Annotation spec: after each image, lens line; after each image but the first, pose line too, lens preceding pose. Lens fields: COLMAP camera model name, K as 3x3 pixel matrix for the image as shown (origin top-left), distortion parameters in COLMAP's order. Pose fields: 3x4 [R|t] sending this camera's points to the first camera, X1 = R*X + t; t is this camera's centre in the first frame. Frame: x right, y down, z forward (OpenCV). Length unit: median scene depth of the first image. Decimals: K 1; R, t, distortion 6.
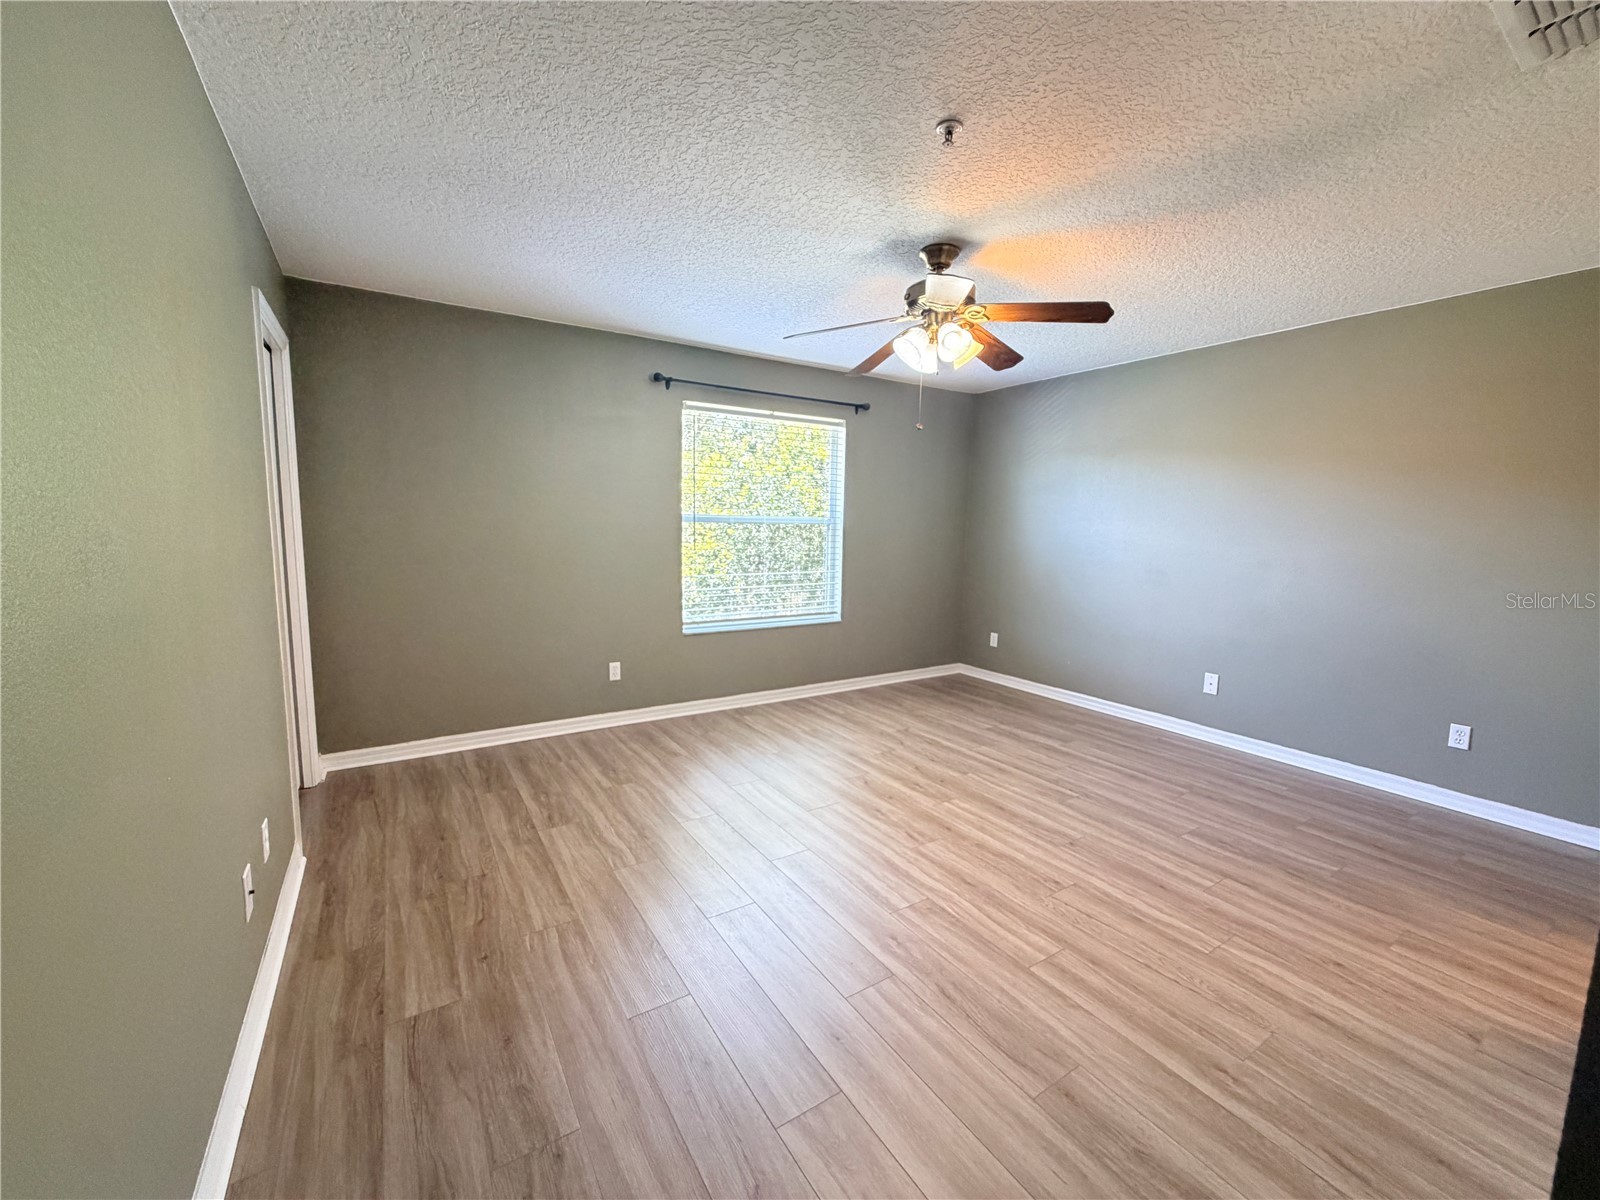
lens RADIAL K [[637.3, 0, 796.7], [0, 637.3, 597.3], [0, 0, 1]] dist [-0.000935, 0.000110]
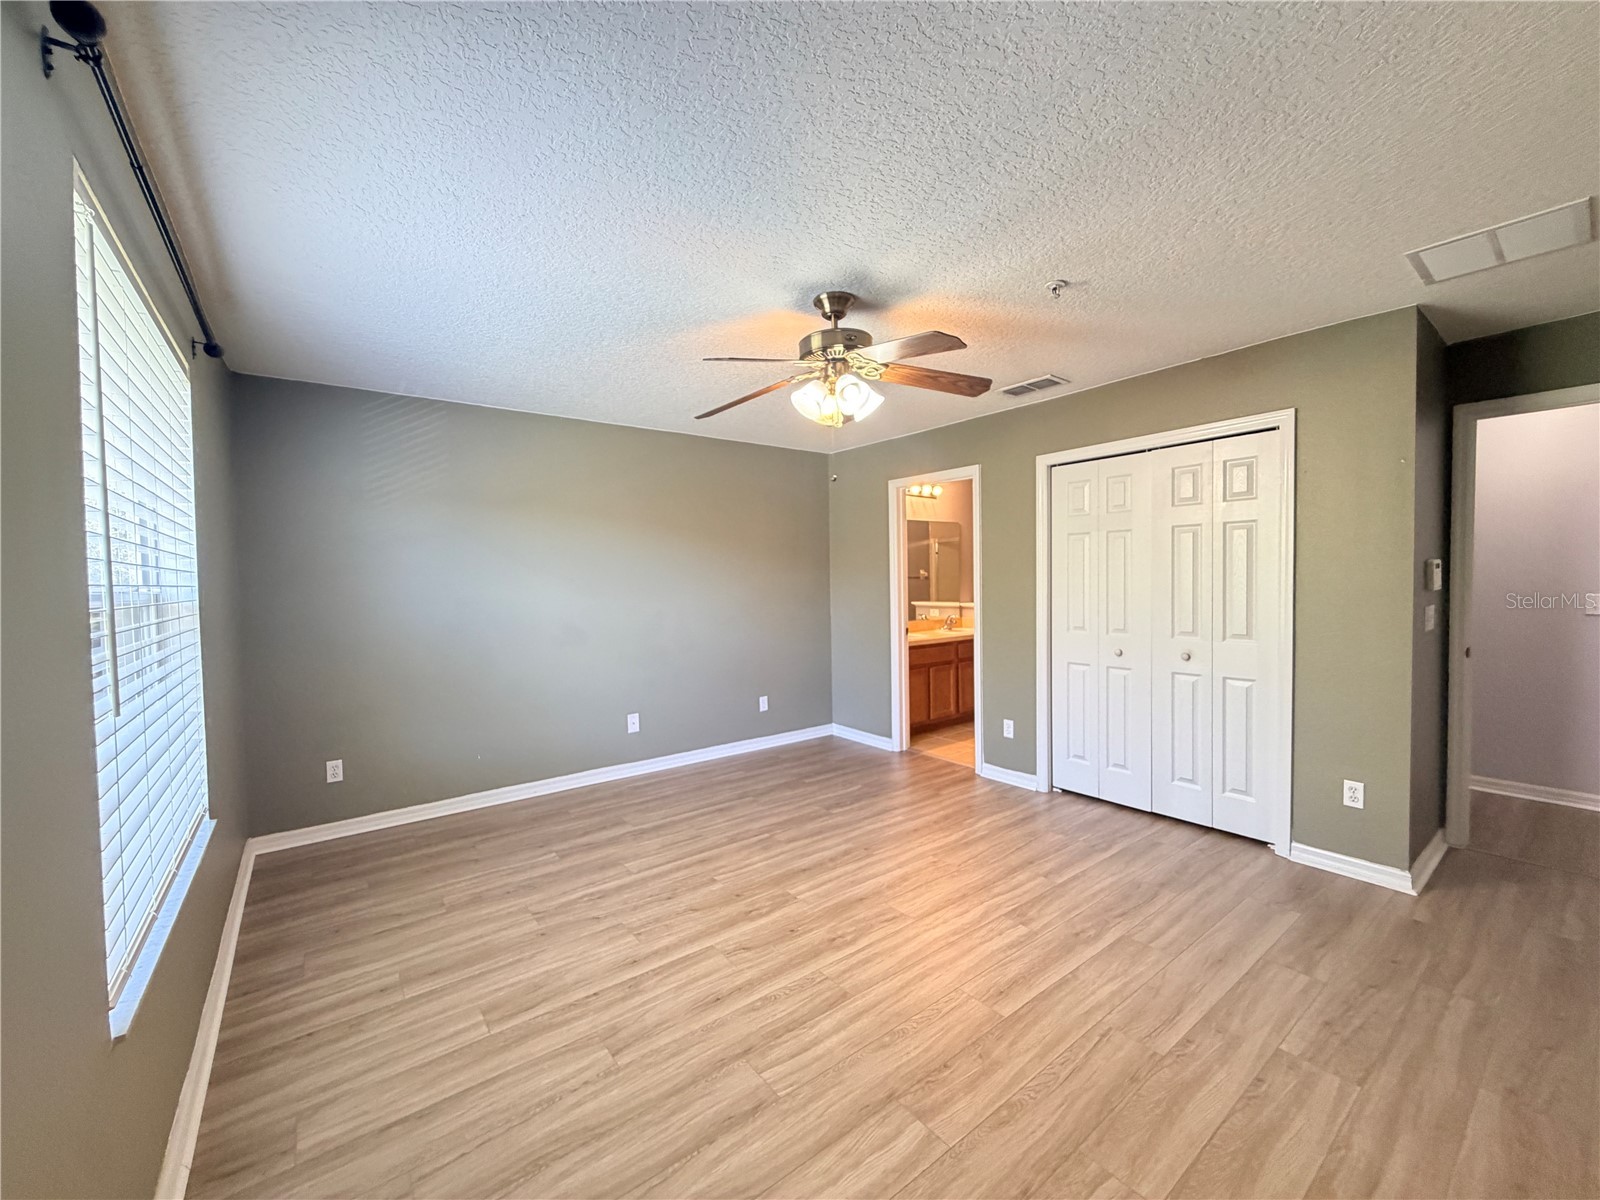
lens RADIAL K [[637.3, 0, 796.9], [0, 637.3, 599.3], [0, 0, 1]] dist [-0.000935, 0.000110]
pose [[-0.078478, -0.045049, 0.995897, -0.569079], [0.135831, 0.989179, 0.055449, -0.122085], [-0.987619, 0.139625, -0.071510, 0.915994]]
